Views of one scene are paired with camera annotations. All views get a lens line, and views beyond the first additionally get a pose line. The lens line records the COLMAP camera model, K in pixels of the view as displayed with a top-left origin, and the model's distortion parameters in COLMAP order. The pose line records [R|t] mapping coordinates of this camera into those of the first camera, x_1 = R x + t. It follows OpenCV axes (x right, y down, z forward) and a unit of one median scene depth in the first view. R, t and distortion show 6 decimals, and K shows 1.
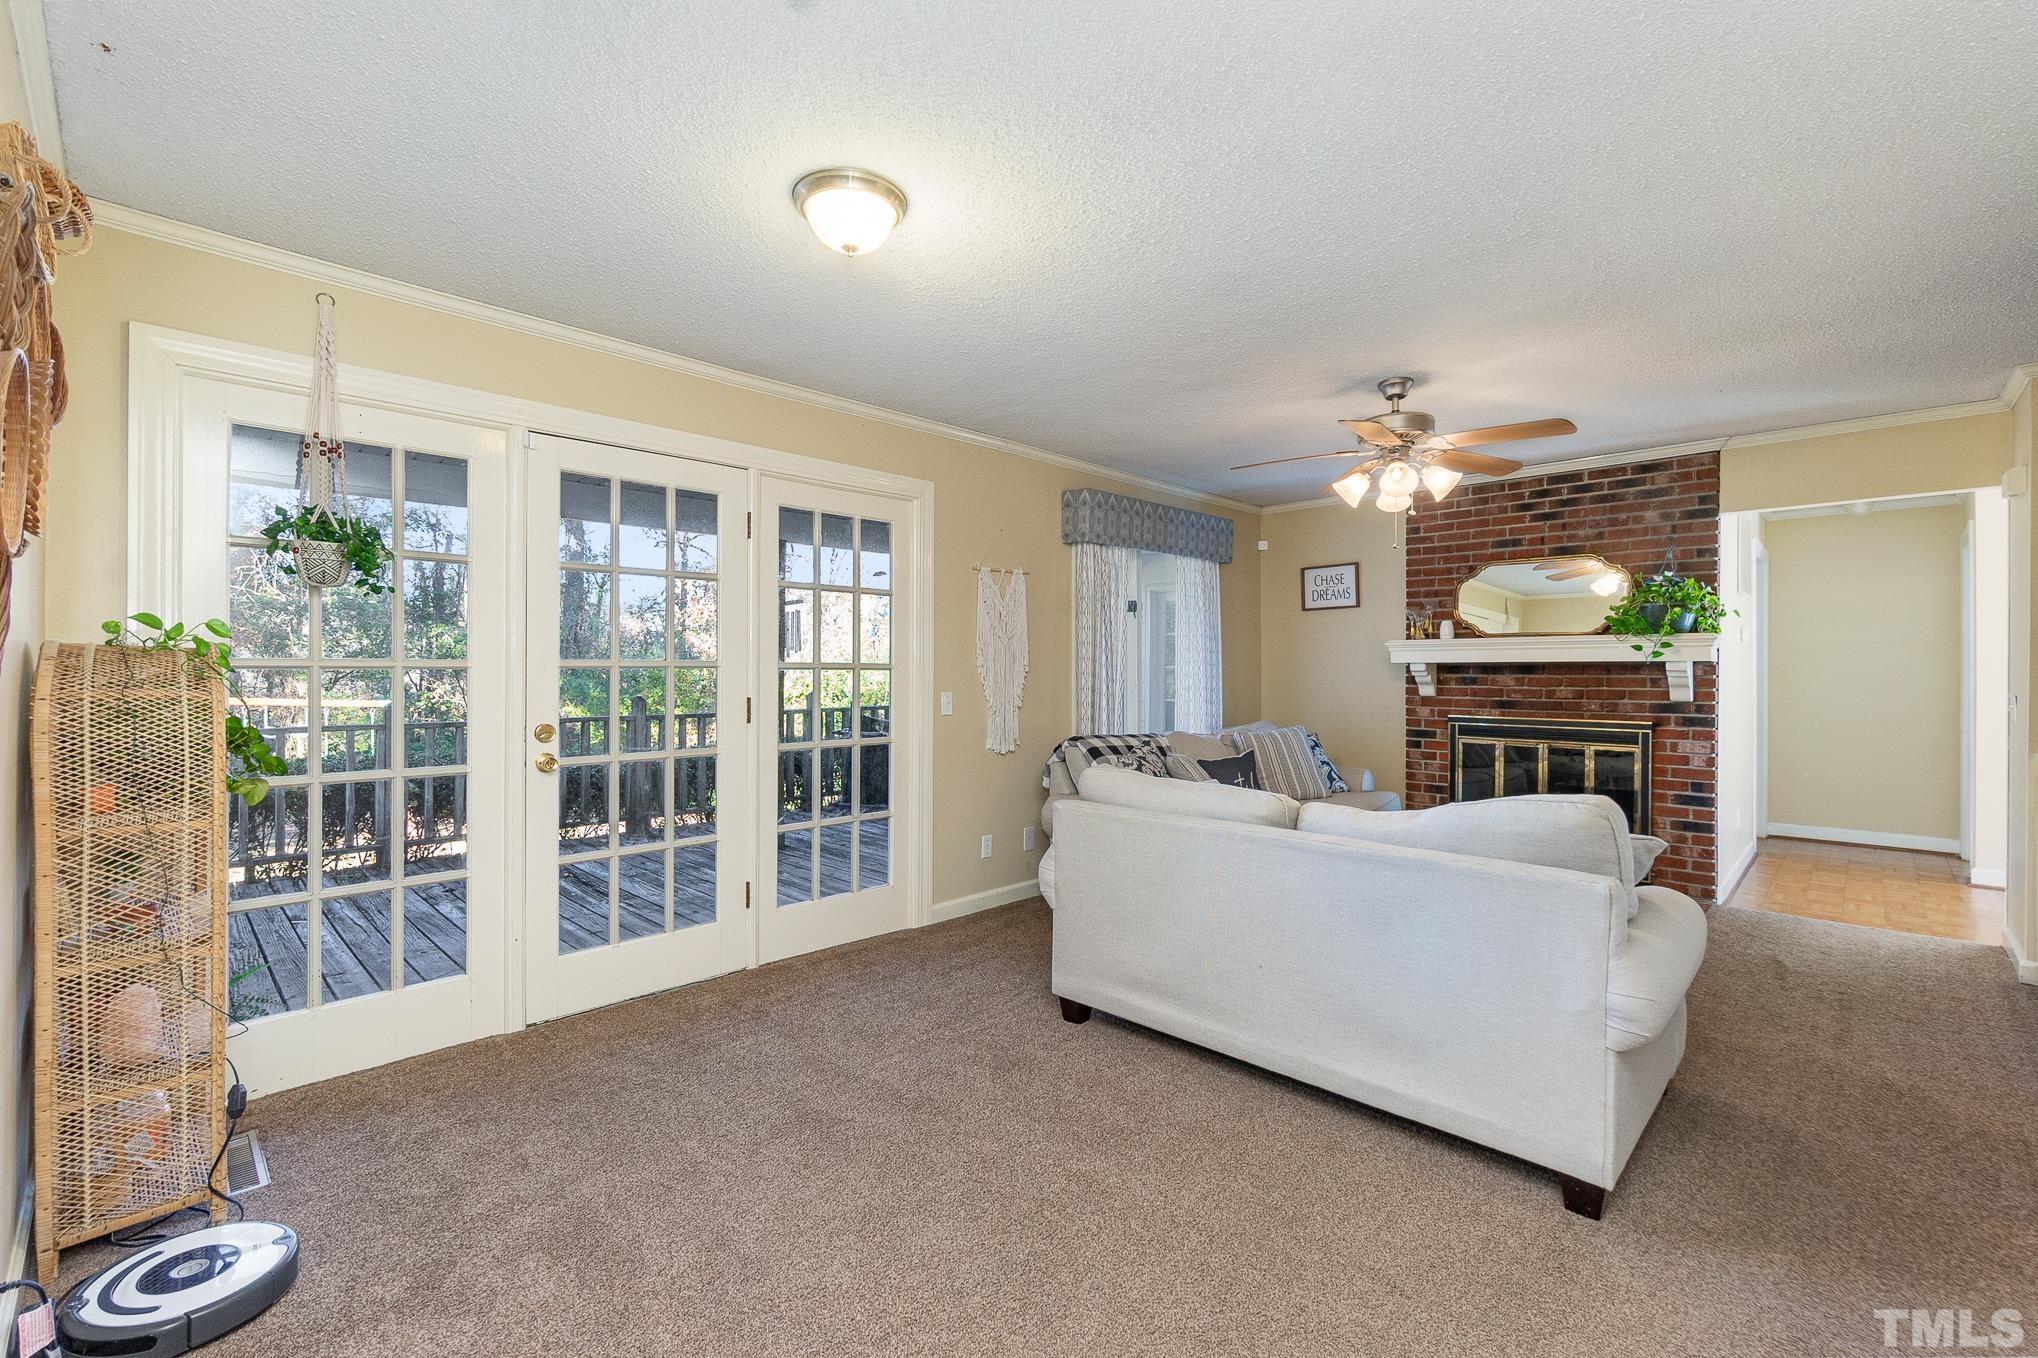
lens RADIAL K [[880.4, 0, 1022.0], [0, 880.4, 665.3], [0, 0, 1]] dist [-0.001062, -0.000540]
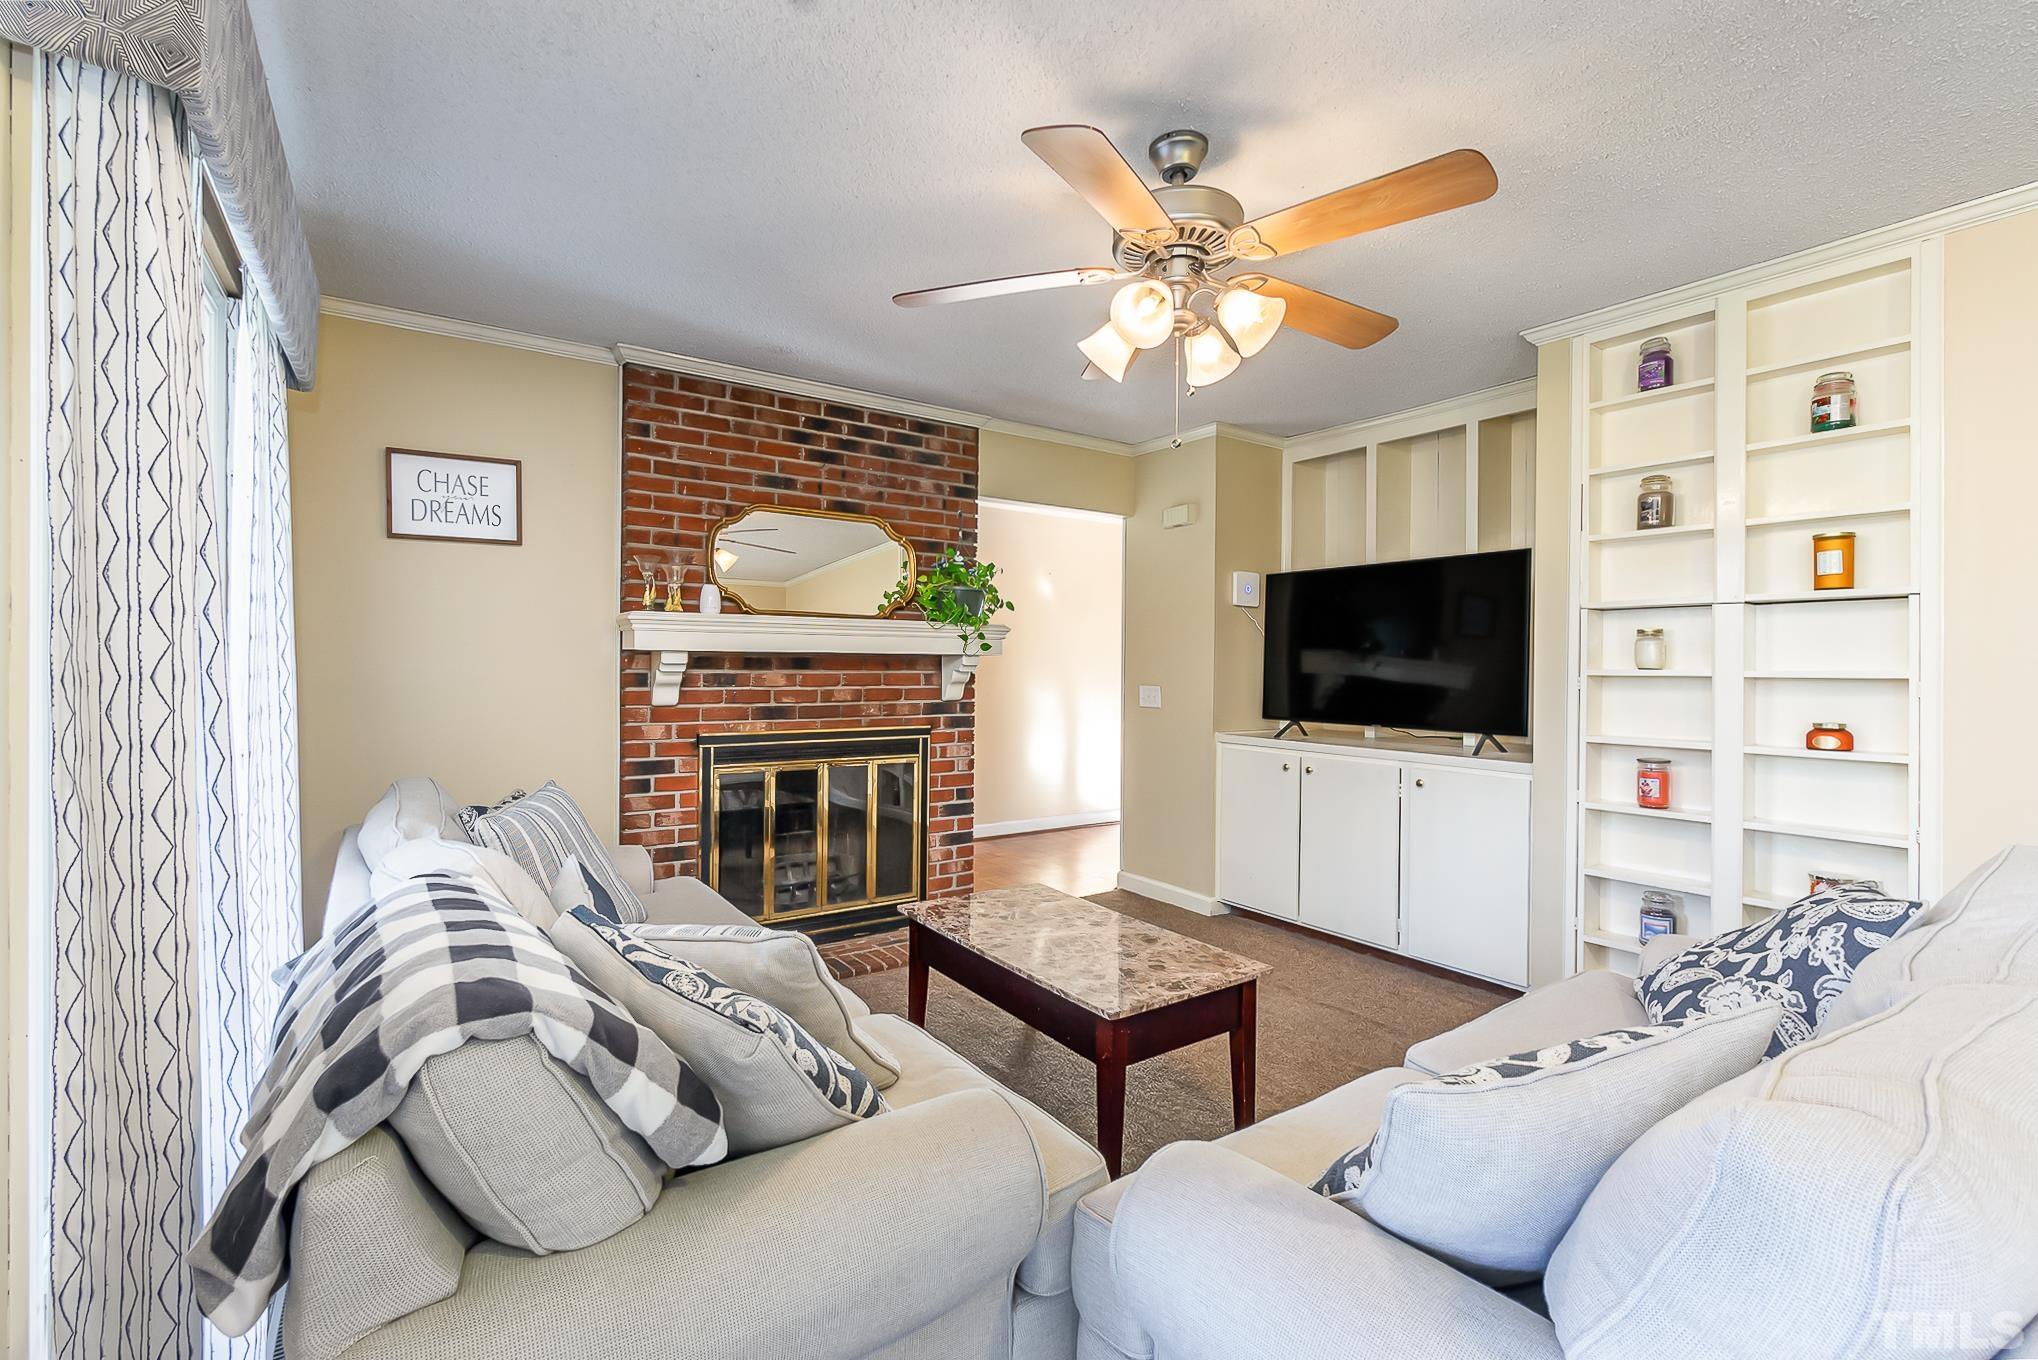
lens RADIAL K [[880.4, 0, 1022.0], [0, 880.4, 666.3], [0, 0, 1]] dist [-0.001062, -0.000540]
pose [[0.197354, -0.002292, 0.980330, -0.098281], [-0.014121, 0.999887, 0.005180, 0.001269], [-0.980231, -0.014865, 0.197299, 0.684505]]
